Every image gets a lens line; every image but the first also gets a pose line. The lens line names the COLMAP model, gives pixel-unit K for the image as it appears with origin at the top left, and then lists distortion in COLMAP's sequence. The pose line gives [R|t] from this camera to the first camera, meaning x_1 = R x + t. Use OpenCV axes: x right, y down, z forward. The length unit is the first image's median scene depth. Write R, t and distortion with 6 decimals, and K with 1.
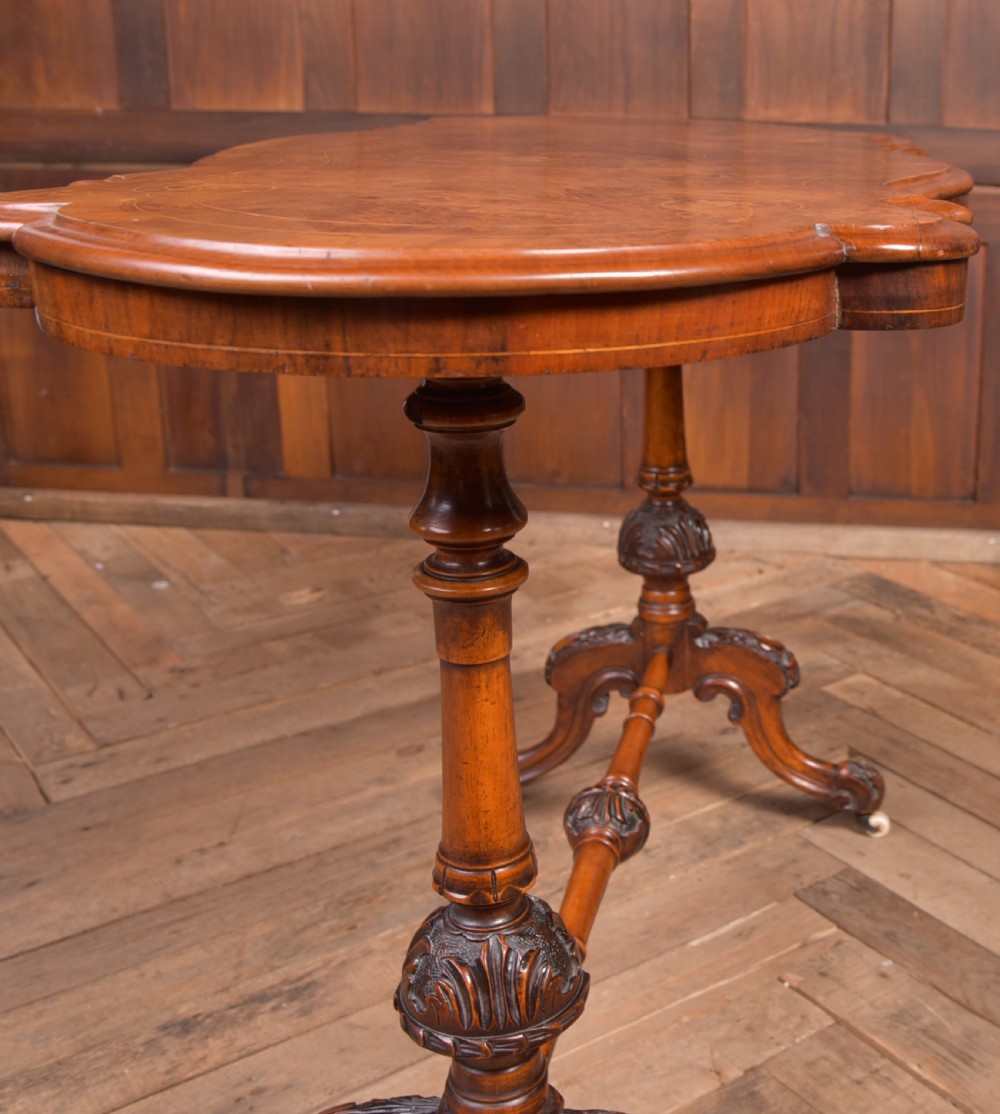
lens RADIAL K [[1452.2, 0, 883.2], [0, 1452.2, 453.4], [0, 0, 1]] dist [-0.118418, 0.080220]
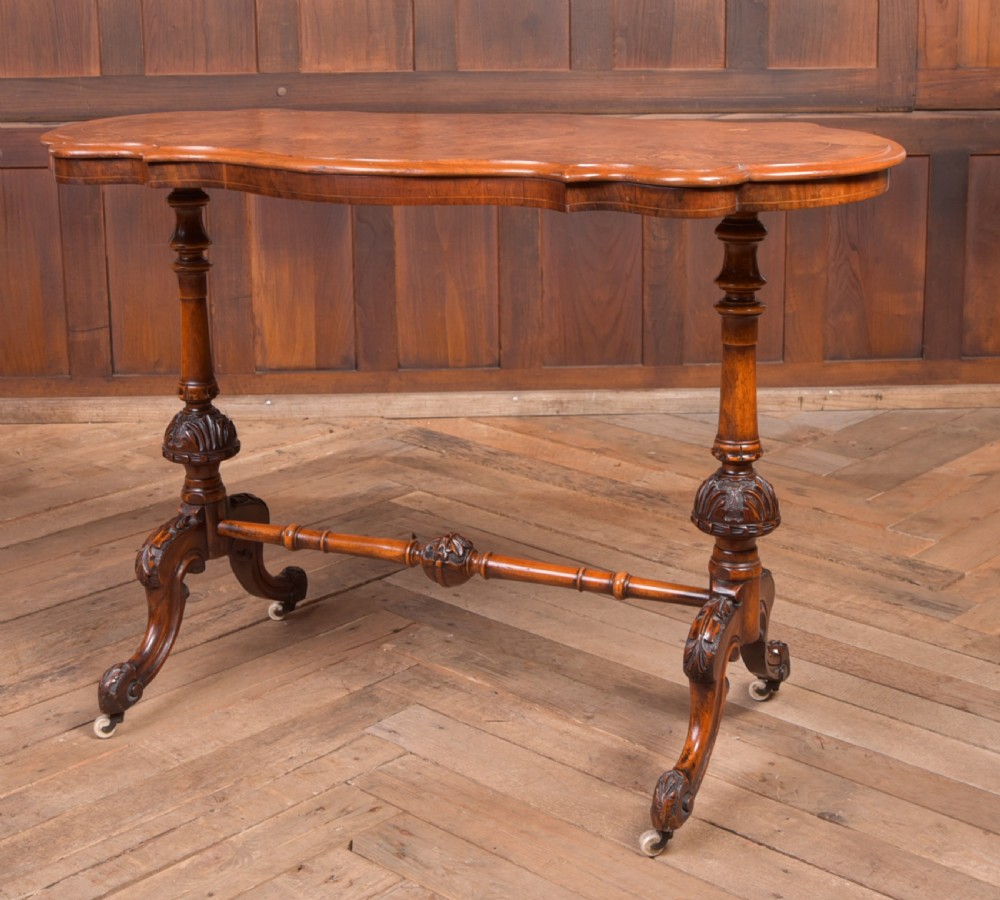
lens RADIAL K [[1699.5, 0, 516.5], [0, 1699.5, 274.1], [0, 0, 1]] dist [-0.101061, 0.144477]
pose [[0.996528, -0.052059, 0.064978, -0.021878], [0.056721, 0.995785, -0.072081, 0.099575], [-0.060952, 0.075517, 0.995280, -0.760202]]
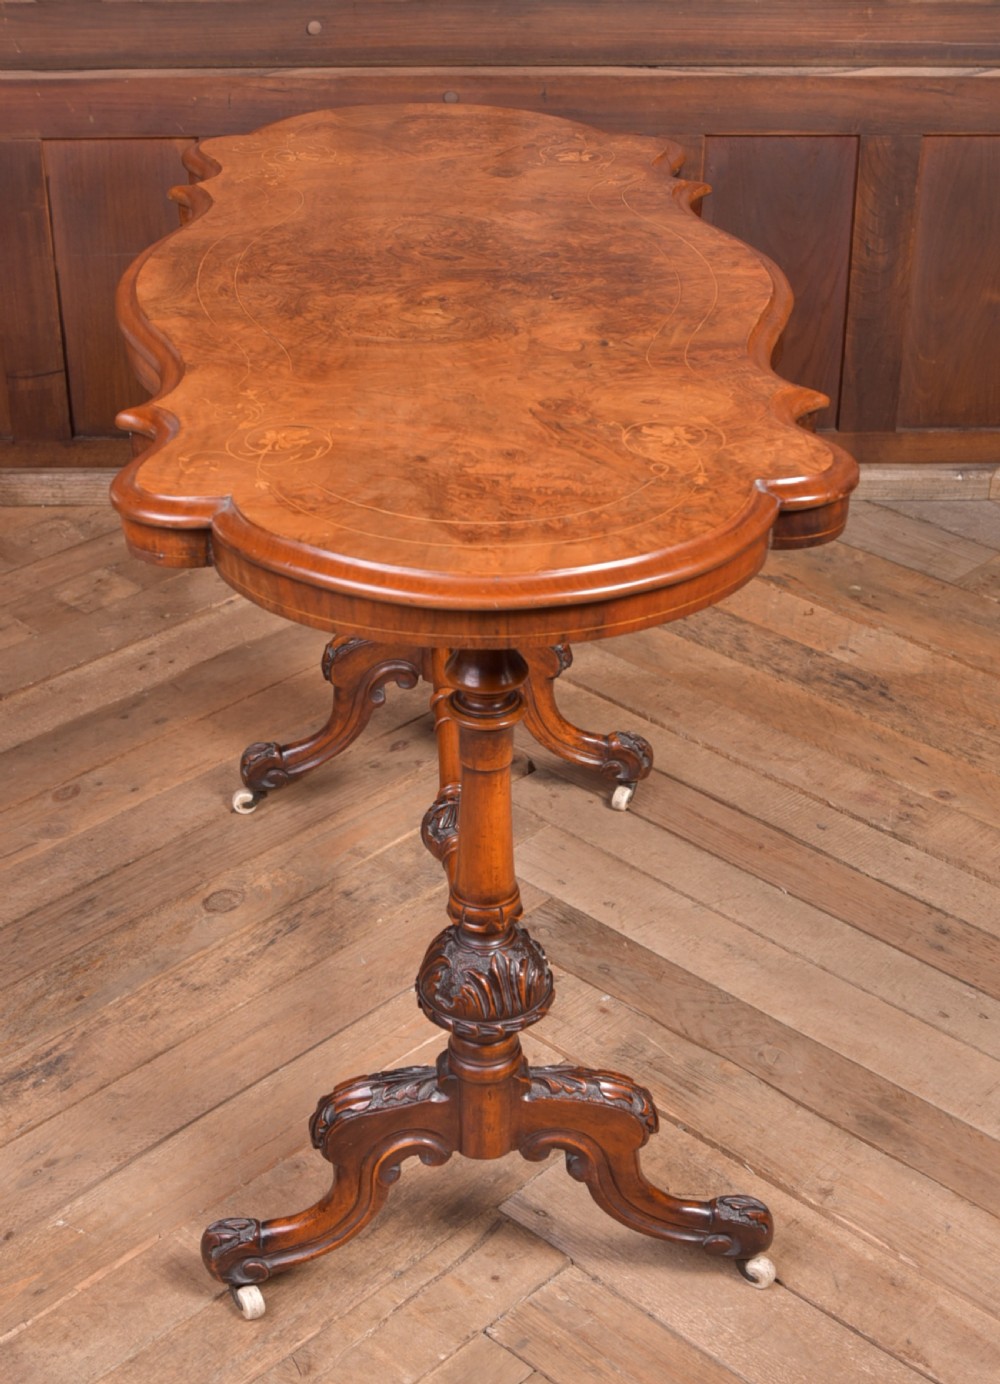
lens RADIAL K [[2104.8, 0, 498.2], [0, 2104.8, 646.3], [0, 0, 1]] dist [-0.091842, 0.144475]
pose [[0.998188, -0.051636, 0.030881, -0.101680], [0.042672, 0.969424, 0.241654, -0.247699], [-0.042415, -0.239898, 0.969871, -0.391410]]
